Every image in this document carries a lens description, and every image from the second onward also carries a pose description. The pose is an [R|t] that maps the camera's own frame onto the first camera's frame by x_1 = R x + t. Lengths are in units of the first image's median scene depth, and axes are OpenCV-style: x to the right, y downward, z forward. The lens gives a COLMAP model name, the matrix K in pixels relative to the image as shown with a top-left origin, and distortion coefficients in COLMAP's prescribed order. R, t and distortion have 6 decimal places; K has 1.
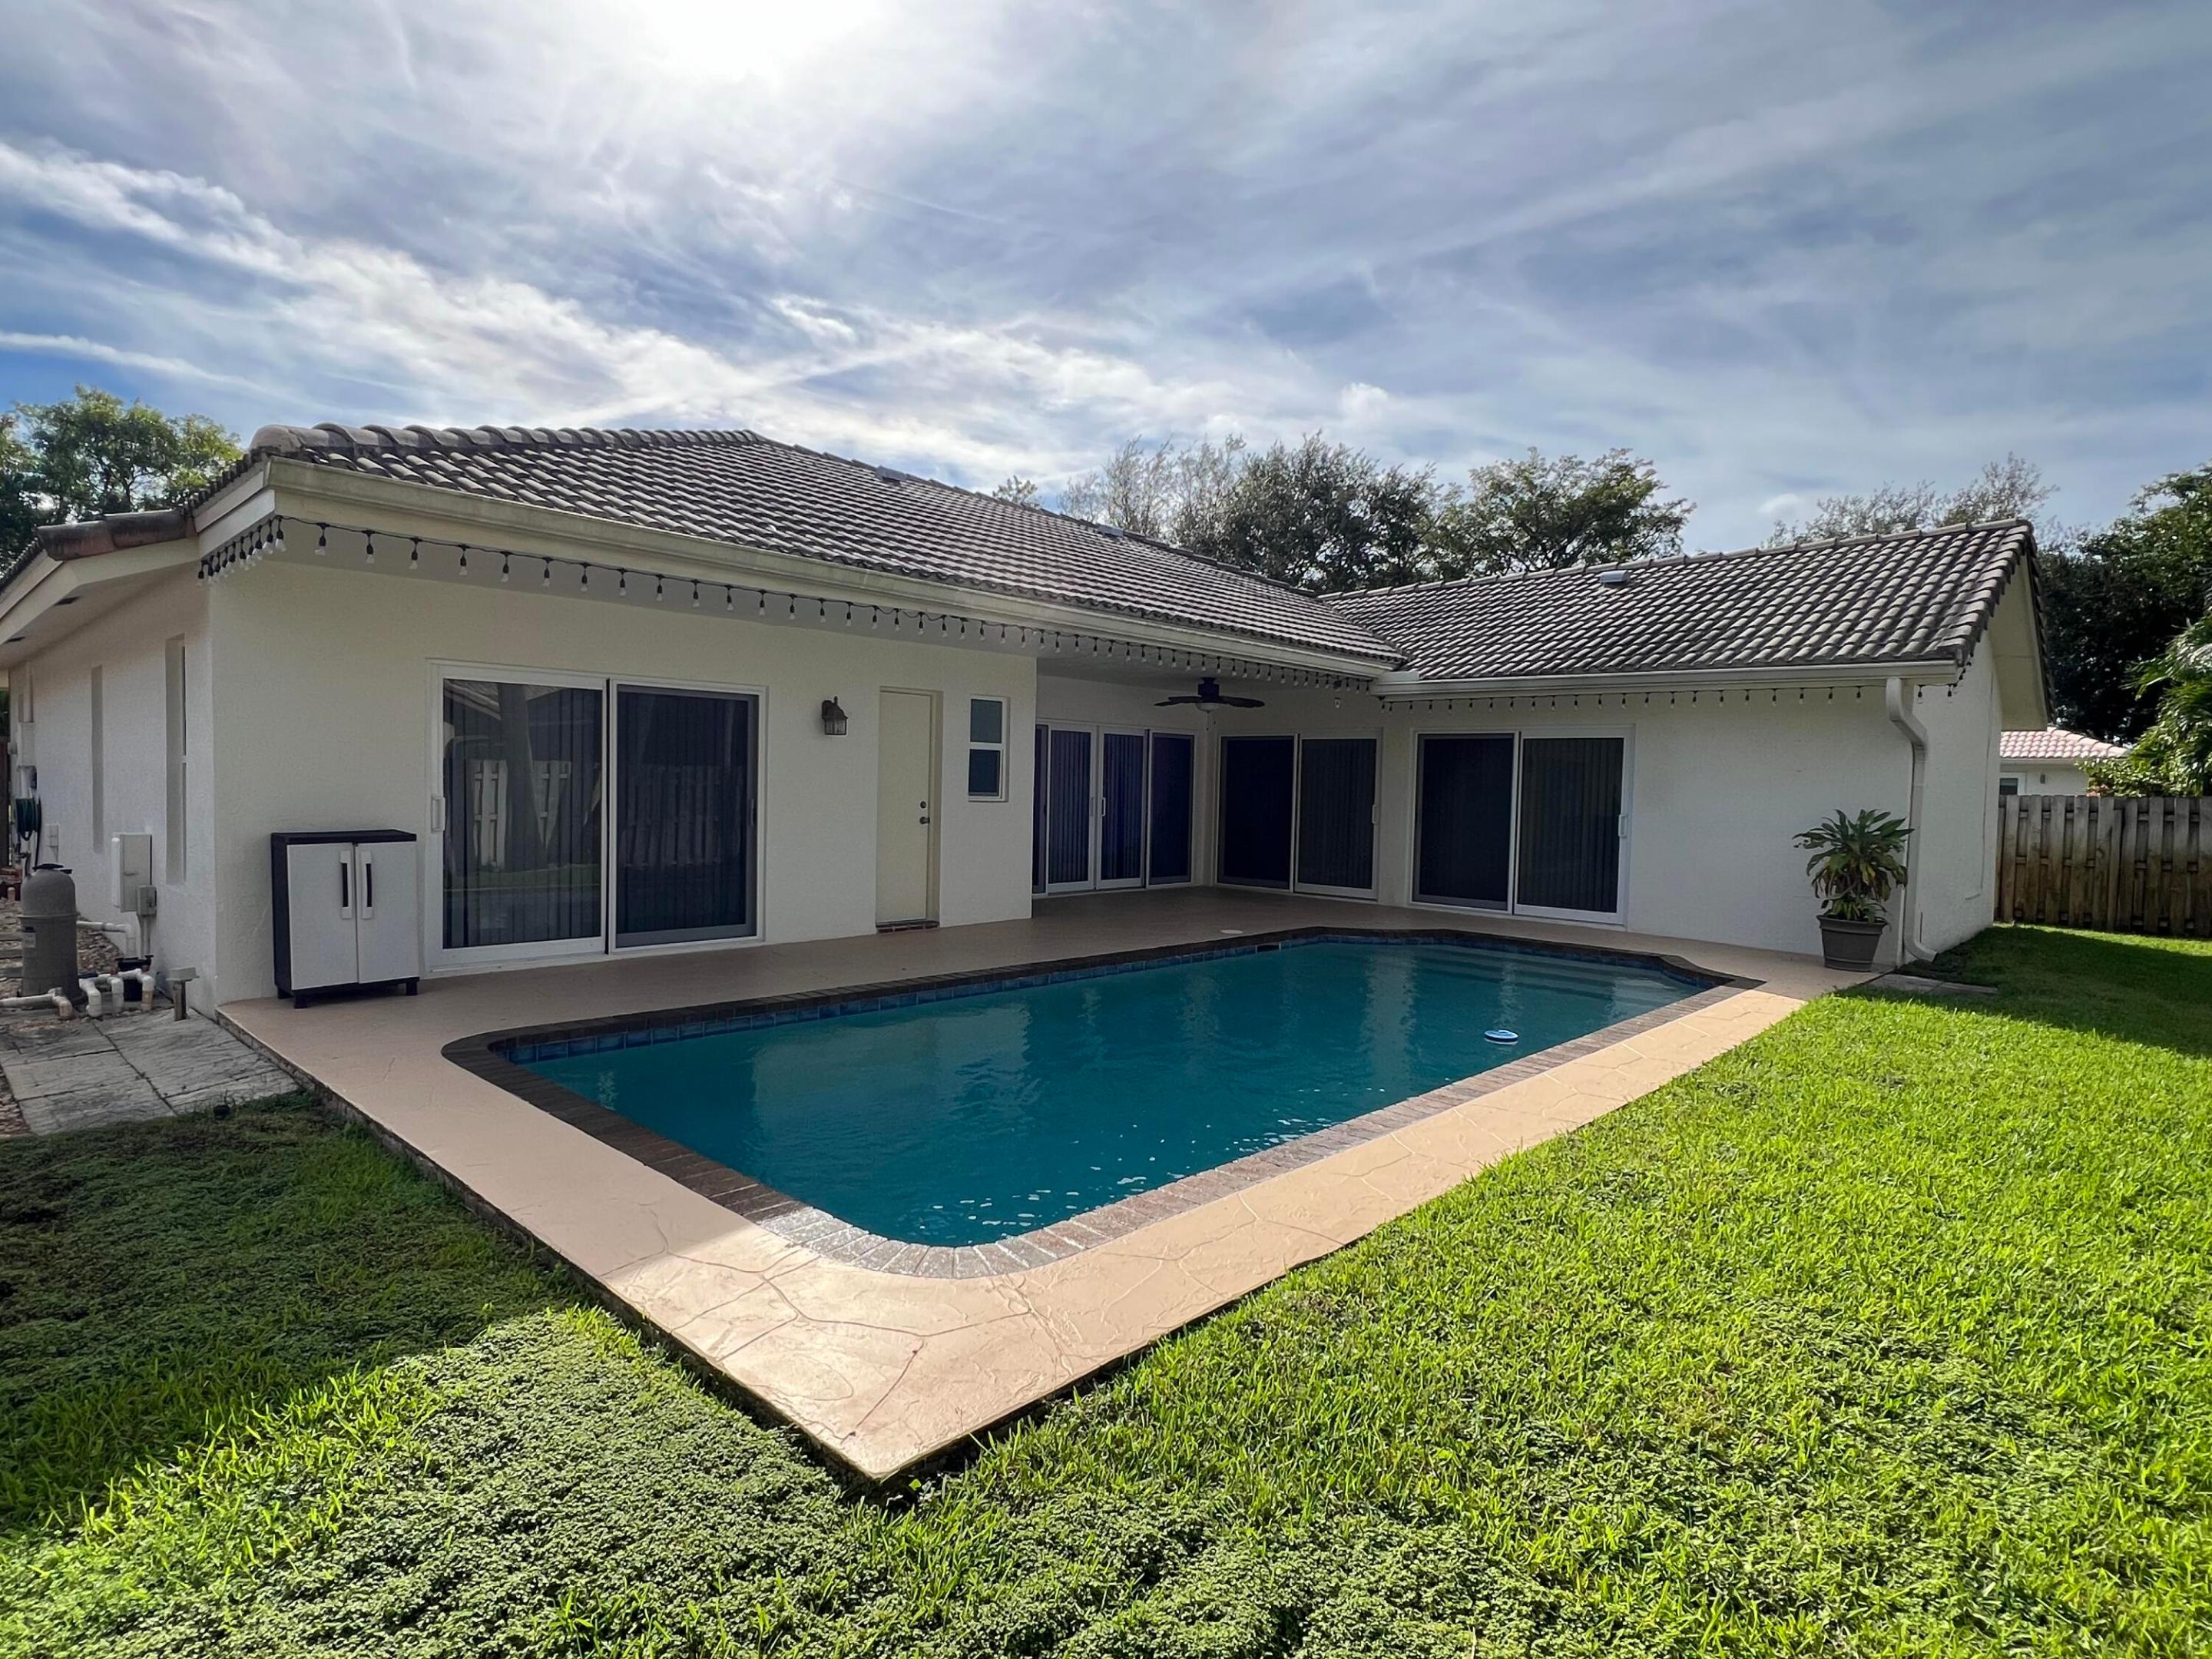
lens RADIAL K [[1171.0, 0, 1109.3], [0, 1171.0, 831.1], [0, 0, 1]] dist [0.002605, 0.000197]
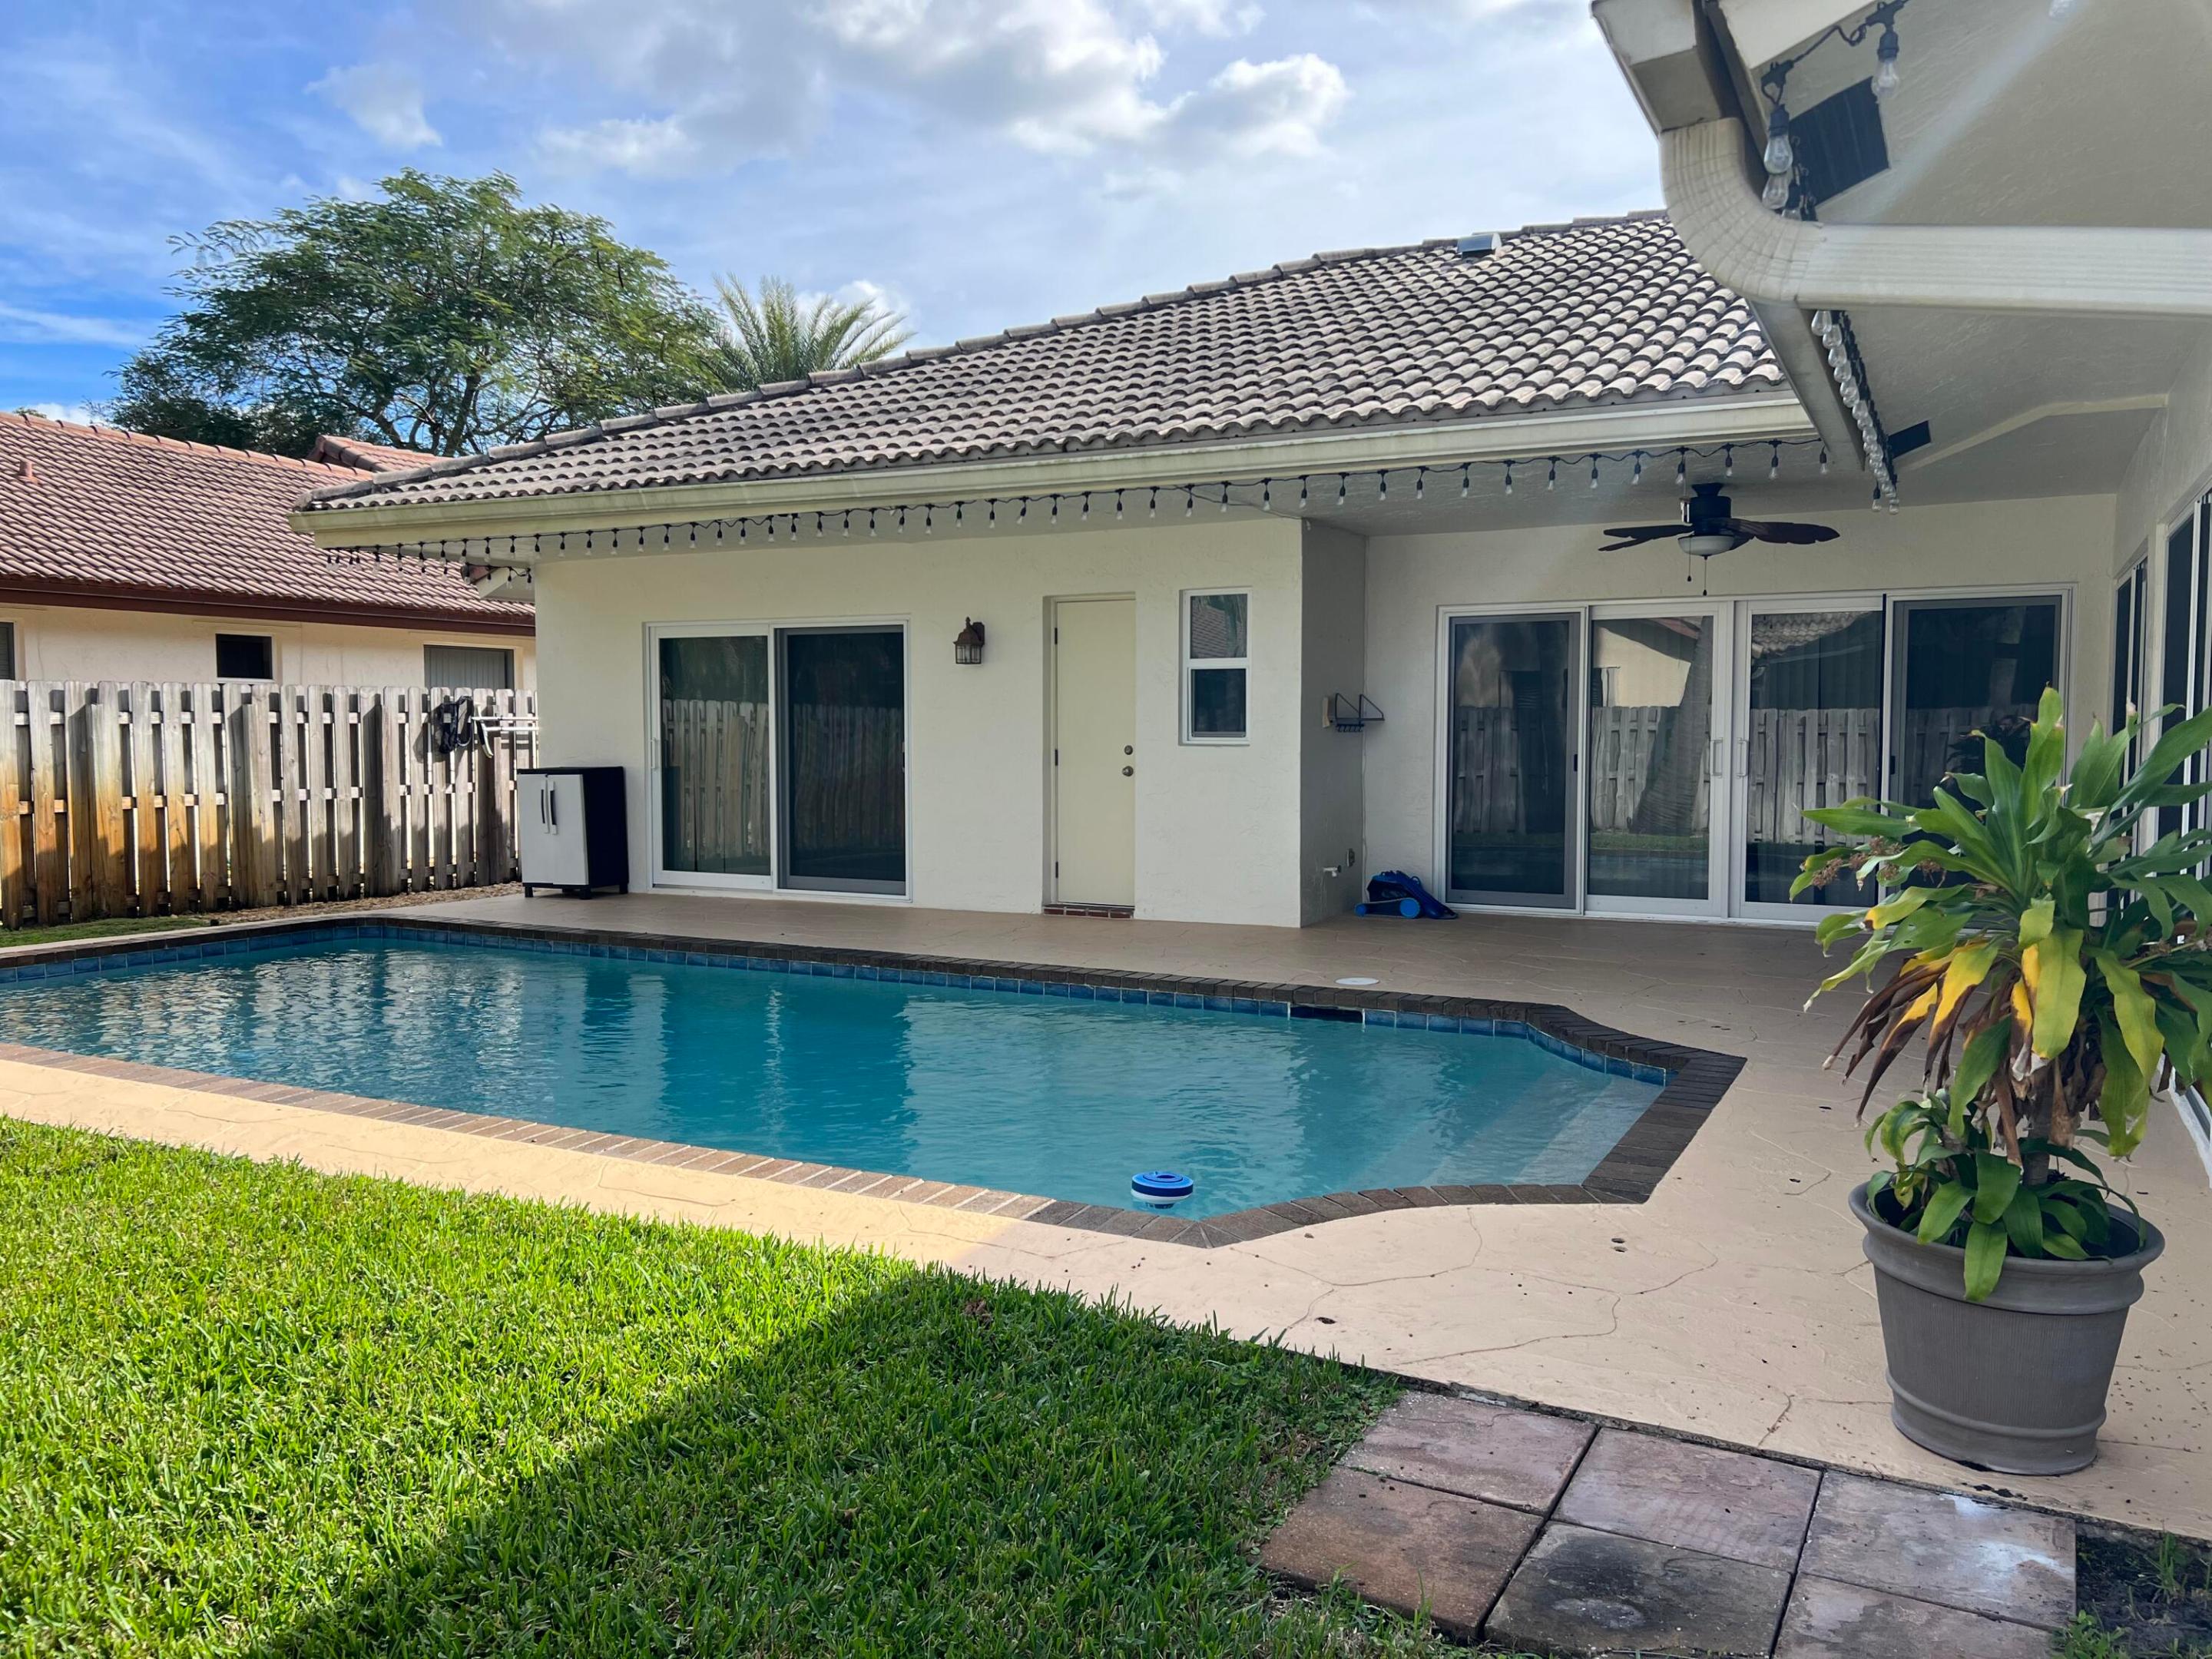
lens RADIAL K [[1648.7, 0, 1107.4], [0, 1648.7, 828.2], [0, 0, 1]] dist [-0.007438, -0.002485]
pose [[0.265563, 0.036073, -0.963418, 0.872615], [-0.032649, 0.999063, 0.028408, -0.002002], [0.963540, 0.023911, 0.266492, 0.749159]]
